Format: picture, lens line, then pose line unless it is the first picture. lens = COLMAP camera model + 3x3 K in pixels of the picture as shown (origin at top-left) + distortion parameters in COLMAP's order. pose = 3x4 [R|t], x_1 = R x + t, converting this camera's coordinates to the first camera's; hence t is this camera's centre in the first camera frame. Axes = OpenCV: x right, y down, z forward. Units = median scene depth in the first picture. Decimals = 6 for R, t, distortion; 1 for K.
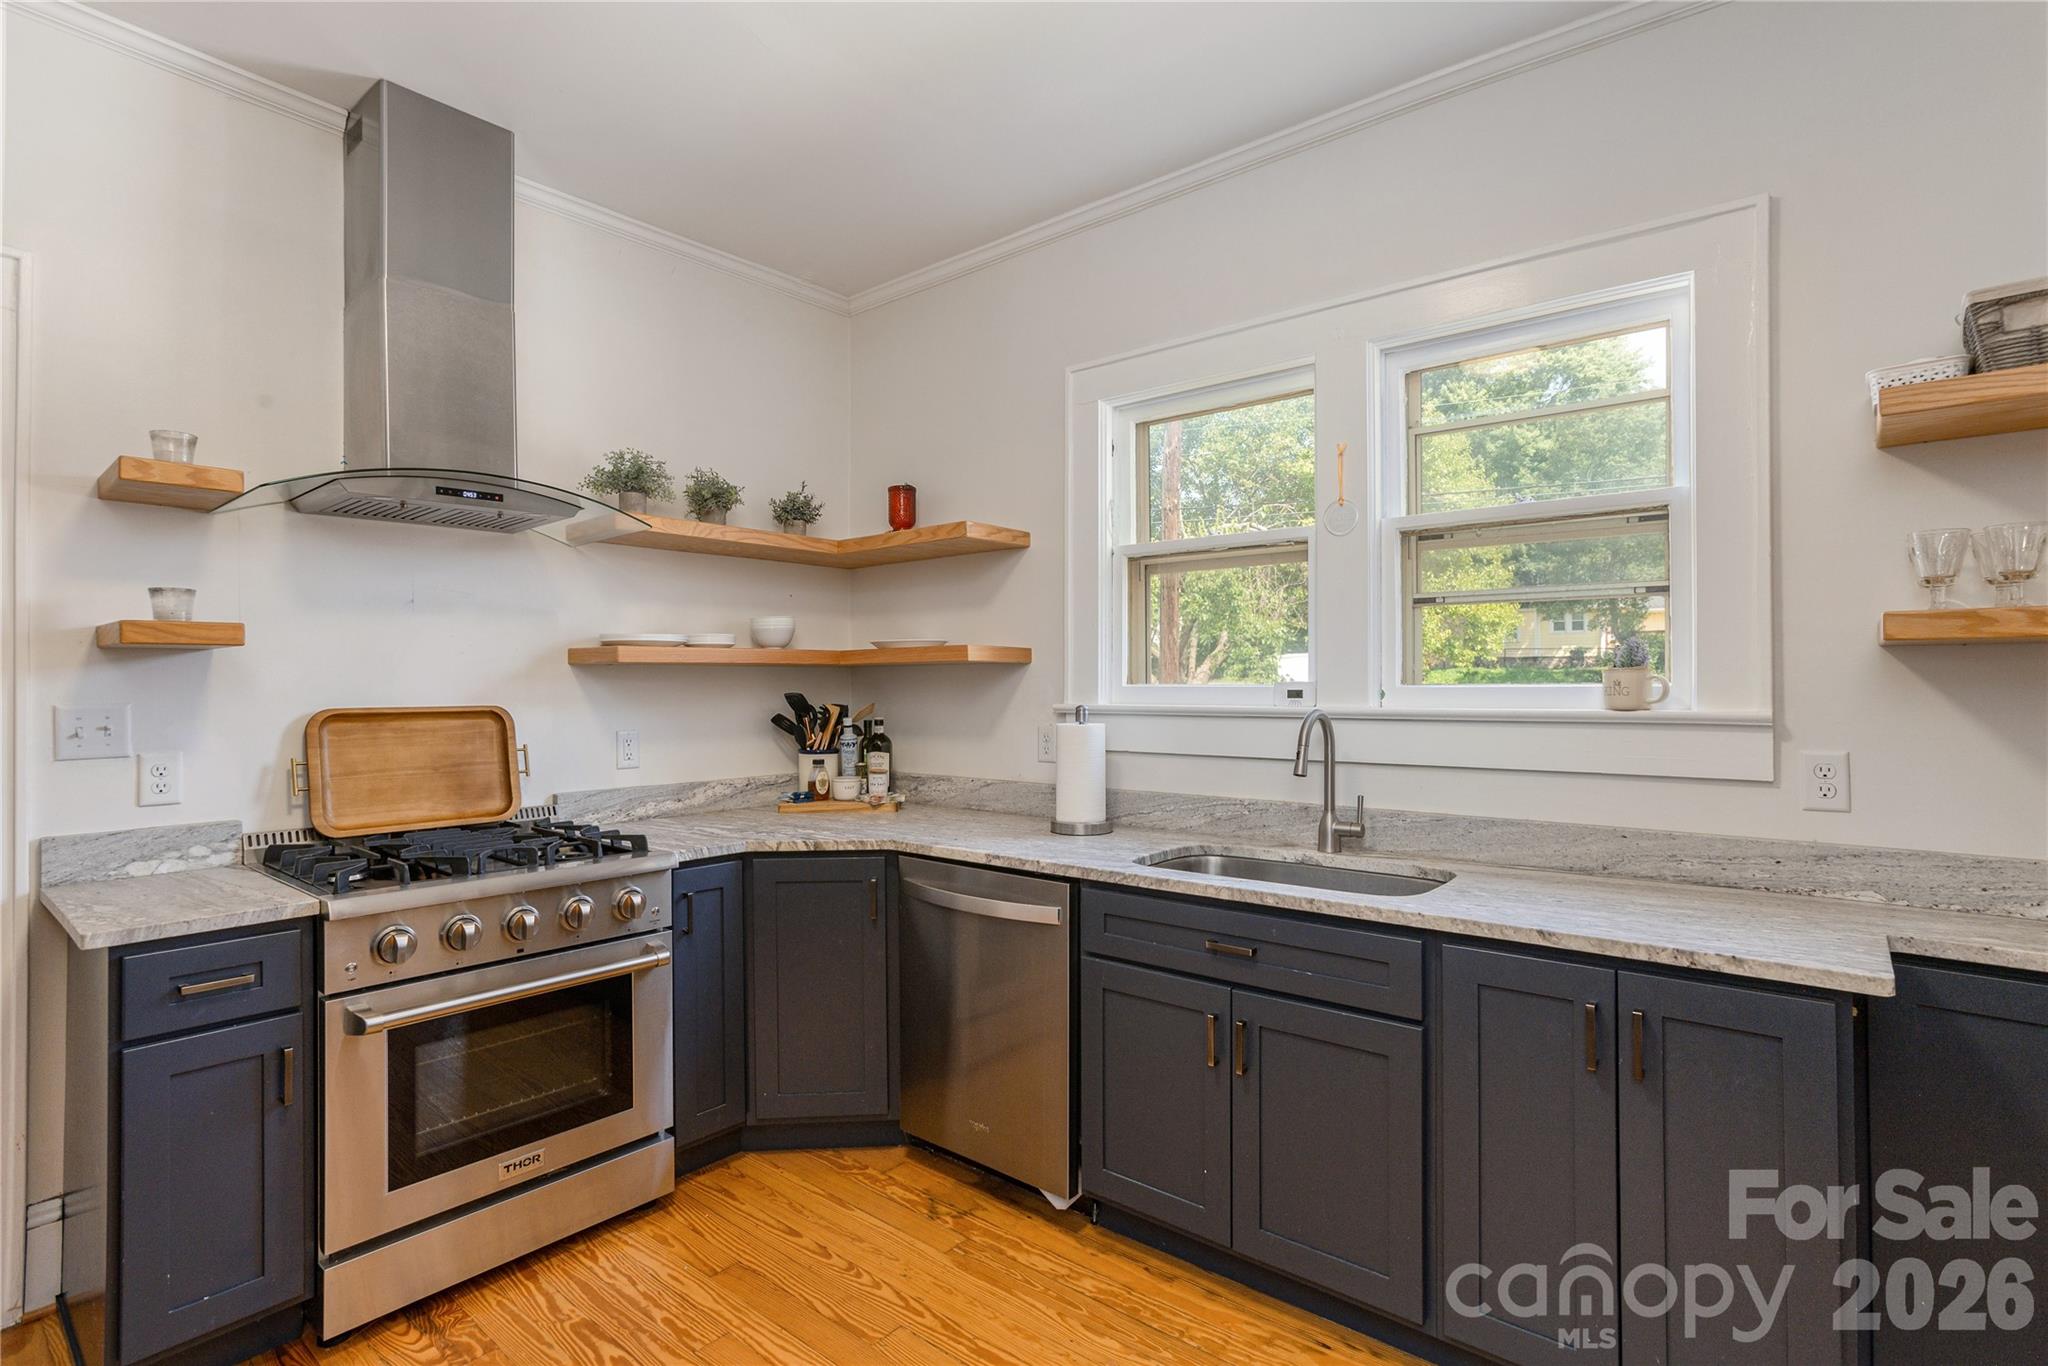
lens RADIAL K [[1002.1, 0, 1024.0], [0, 1002.1, 683.0], [0, 0, 1]] dist [-0.035947, 0.031051]
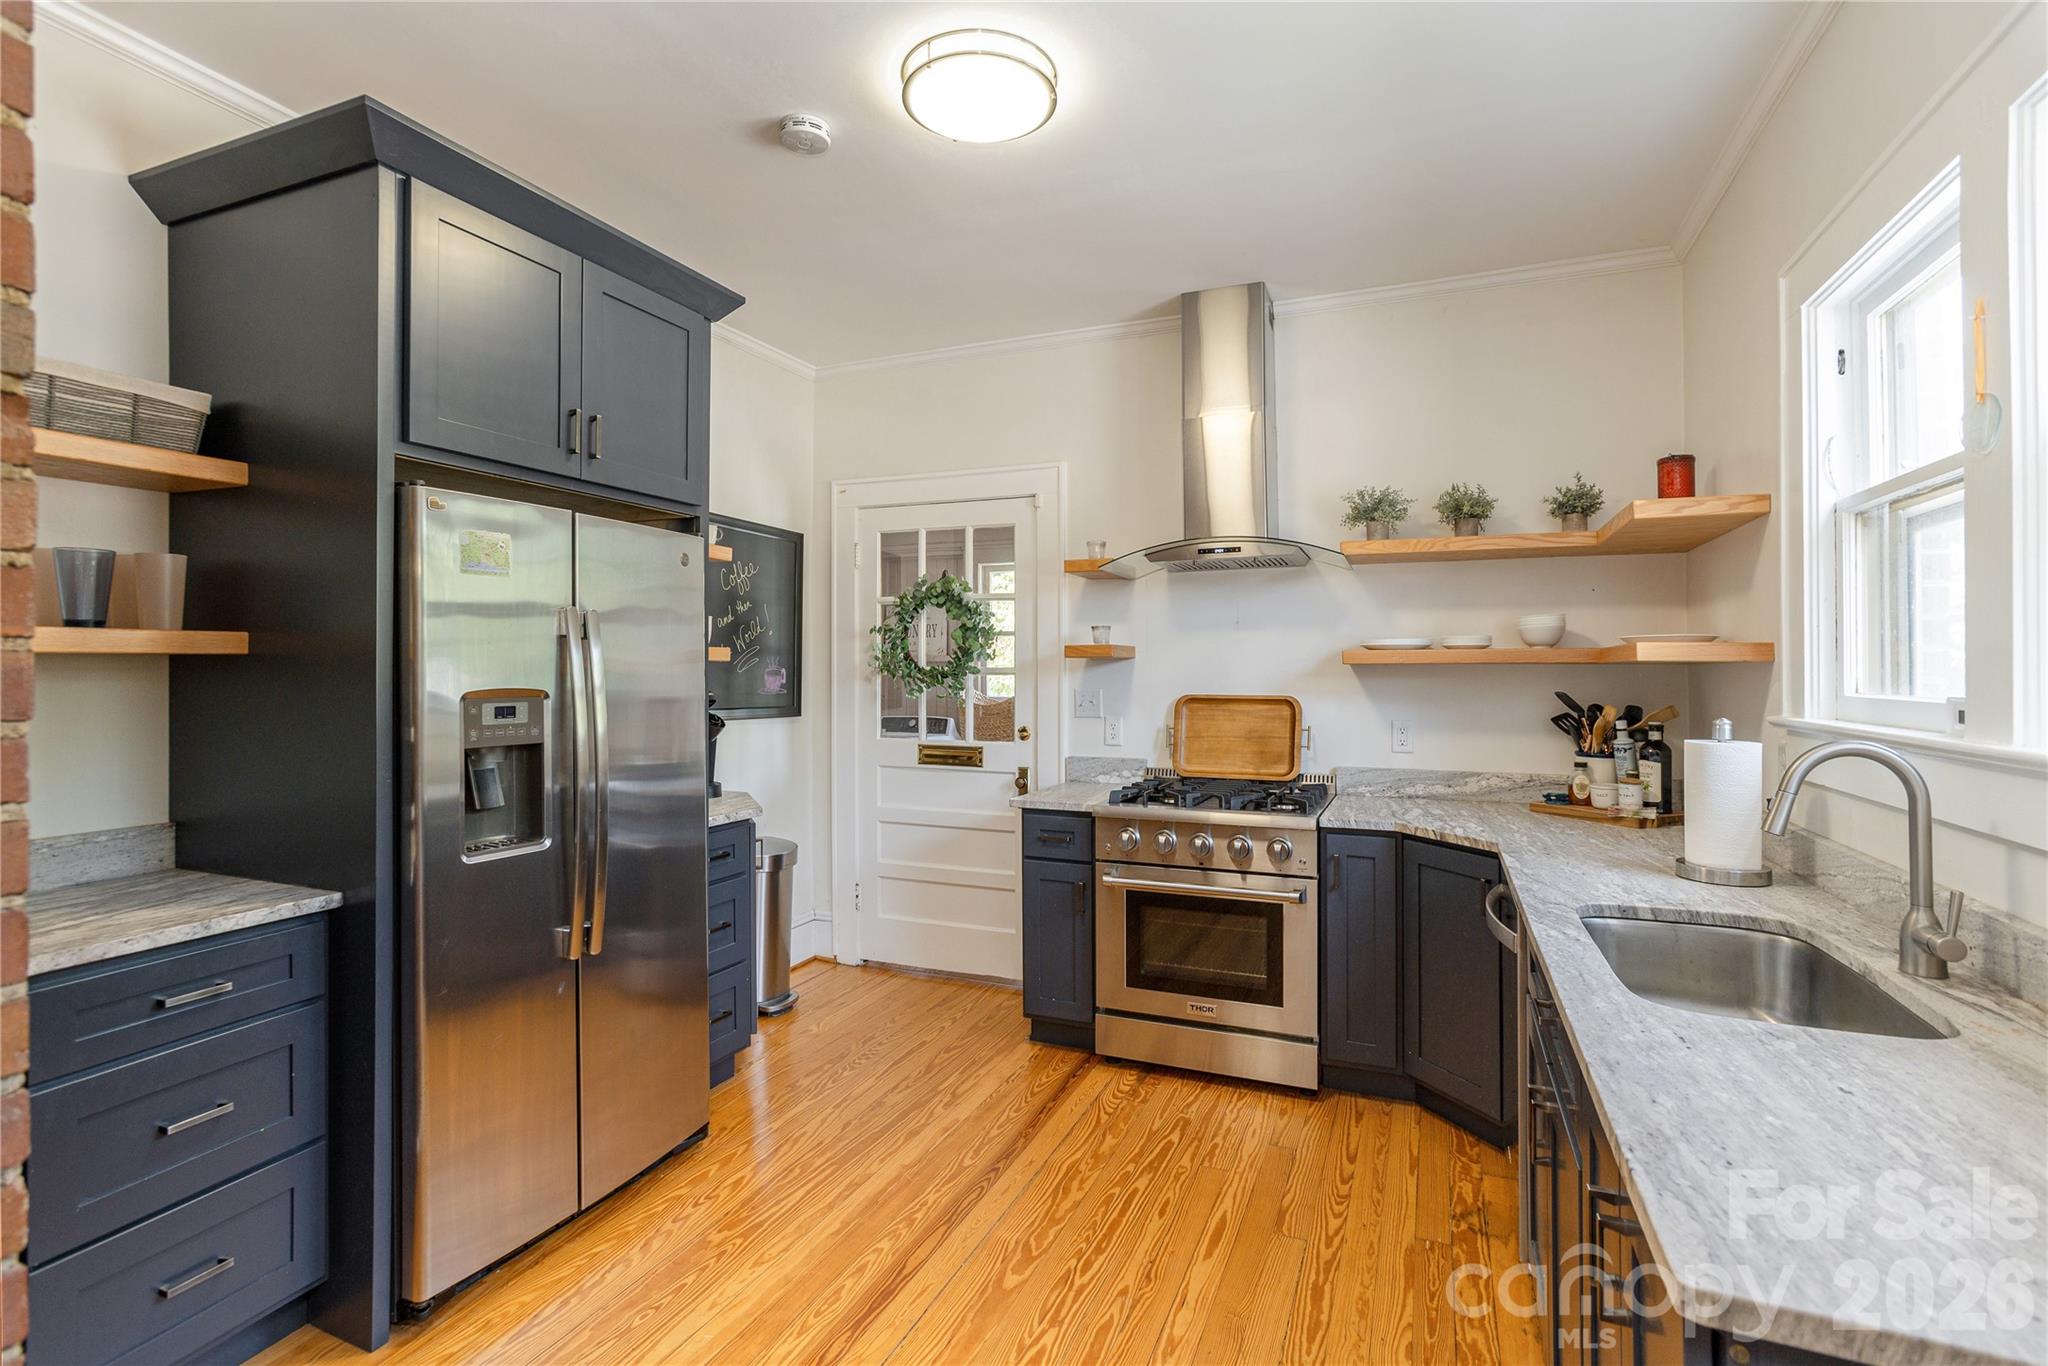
lens RADIAL K [[994.8, 0, 979.1], [0, 994.8, 672.0], [0, 0, 1]] dist [-0.037404, 0.029935]
pose [[0.258556, 0.011045, -0.965933, 0.703896], [0.001941, 0.999927, 0.011953, -0.028054], [0.965994, -0.004966, 0.258516, 0.262954]]
